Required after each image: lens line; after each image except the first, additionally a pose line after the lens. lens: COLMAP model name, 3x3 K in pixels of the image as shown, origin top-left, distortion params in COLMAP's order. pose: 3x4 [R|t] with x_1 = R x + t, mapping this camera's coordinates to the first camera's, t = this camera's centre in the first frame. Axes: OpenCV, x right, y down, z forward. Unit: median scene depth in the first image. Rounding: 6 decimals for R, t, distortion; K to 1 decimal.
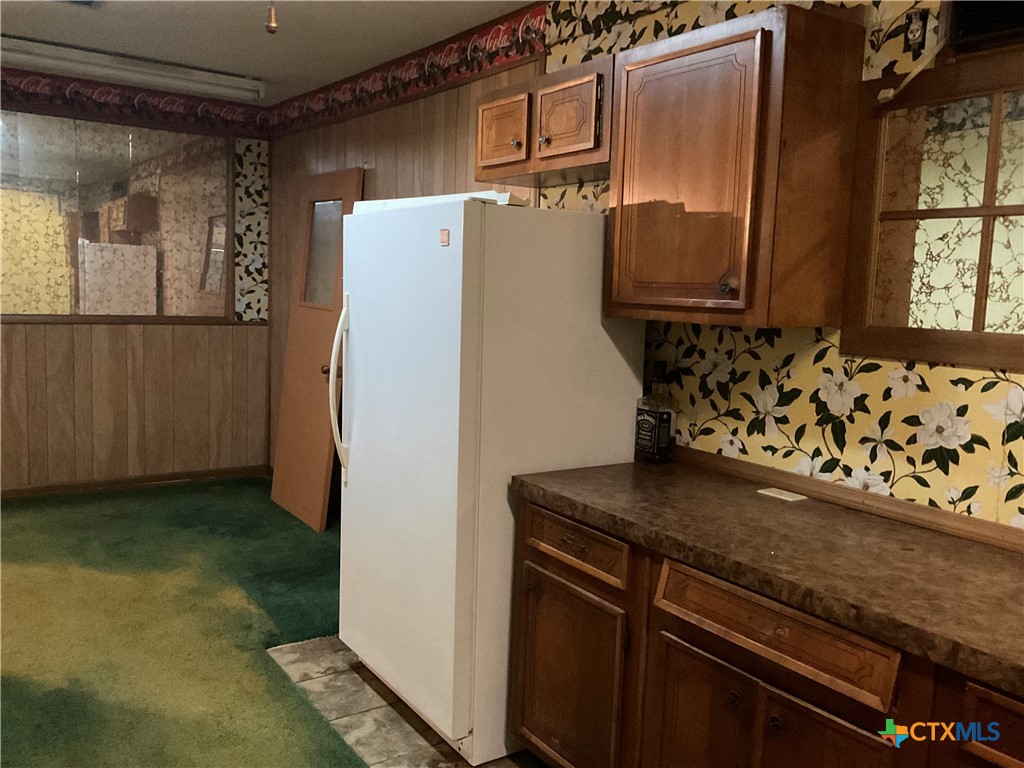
lens RADIAL K [[859.0, 0, 512.0], [0, 859.0, 384.0], [0, 0, 1]] dist [0.078086, -0.146165]
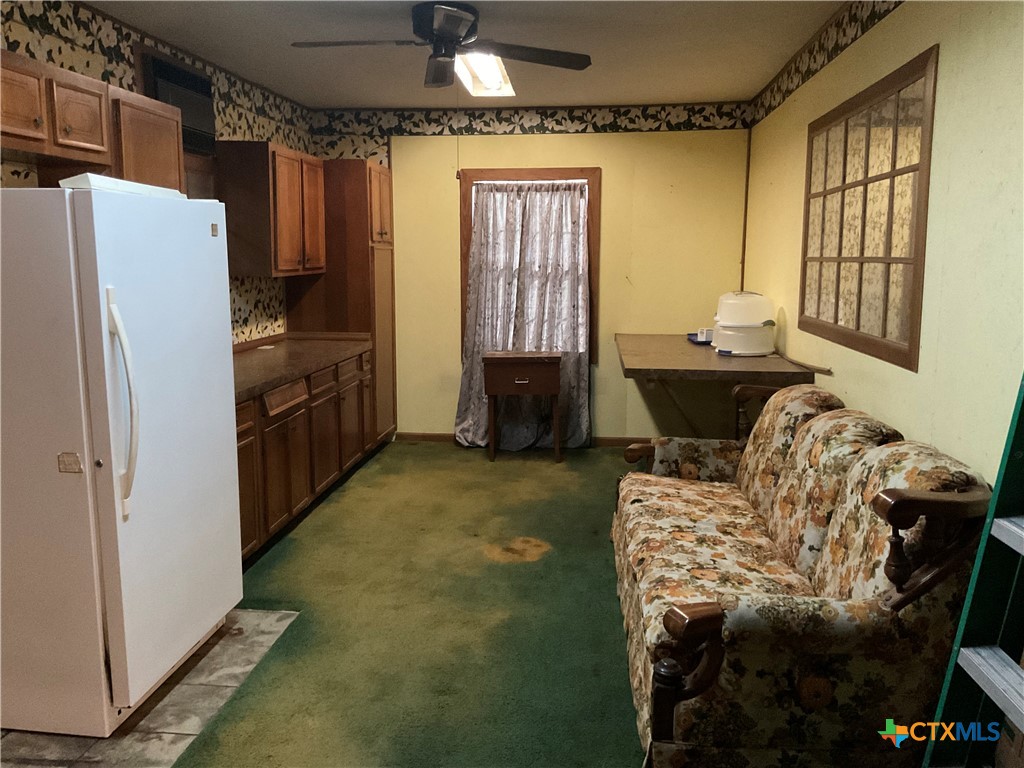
lens RADIAL K [[859.0, 0, 512.0], [0, 859.0, 384.0], [0, 0, 1]] dist [0.078086, -0.146165]
pose [[-0.766753, -0.145558, 0.625222, -1.153440], [0.030229, 0.964686, 0.261661, -0.252808], [-0.641230, 0.219529, -0.735276, 1.588556]]
